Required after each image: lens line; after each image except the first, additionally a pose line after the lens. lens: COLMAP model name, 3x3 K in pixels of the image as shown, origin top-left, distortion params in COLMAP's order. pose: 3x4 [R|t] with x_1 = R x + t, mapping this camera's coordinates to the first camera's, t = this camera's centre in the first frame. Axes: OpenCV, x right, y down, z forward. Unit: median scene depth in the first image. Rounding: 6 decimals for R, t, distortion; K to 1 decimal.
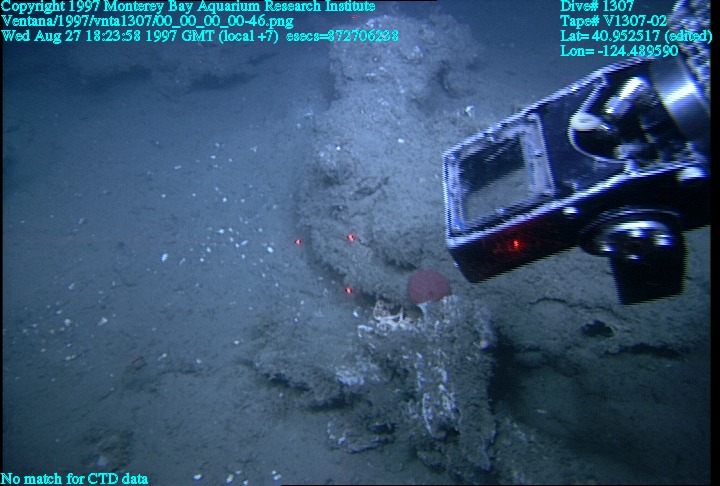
lens RADIAL K [[486.5, 0, 362.3], [0, 486.5, 257.3], [0, 0, 1]] dist [-0.019719, 0.066047]
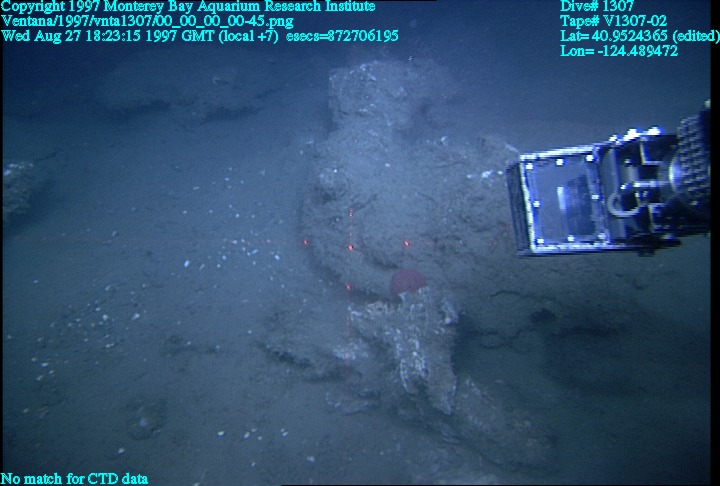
lens RADIAL K [[486.5, 0, 364.1], [0, 486.5, 258.9], [0, 0, 1]] dist [-0.019719, 0.066047]
pose [[0.999967, -0.000687, 0.008050, 0.010907], [0.001072, 0.998849, -0.047953, 0.046180], [-0.008008, 0.047960, 0.998817, -0.176191]]
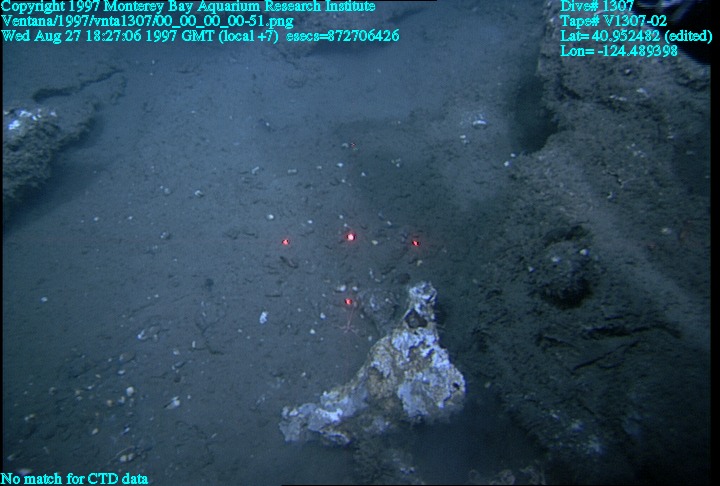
lens RADIAL K [[486.5, 0, 350.9], [0, 486.5, 252.1], [0, 0, 1]] dist [-0.019719, 0.066047]
pose [[0.973626, 0.189875, -0.126489, -0.211952], [-0.173674, 0.976346, 0.128786, -0.213974], [0.147950, -0.103422, 0.983572, 0.325865]]
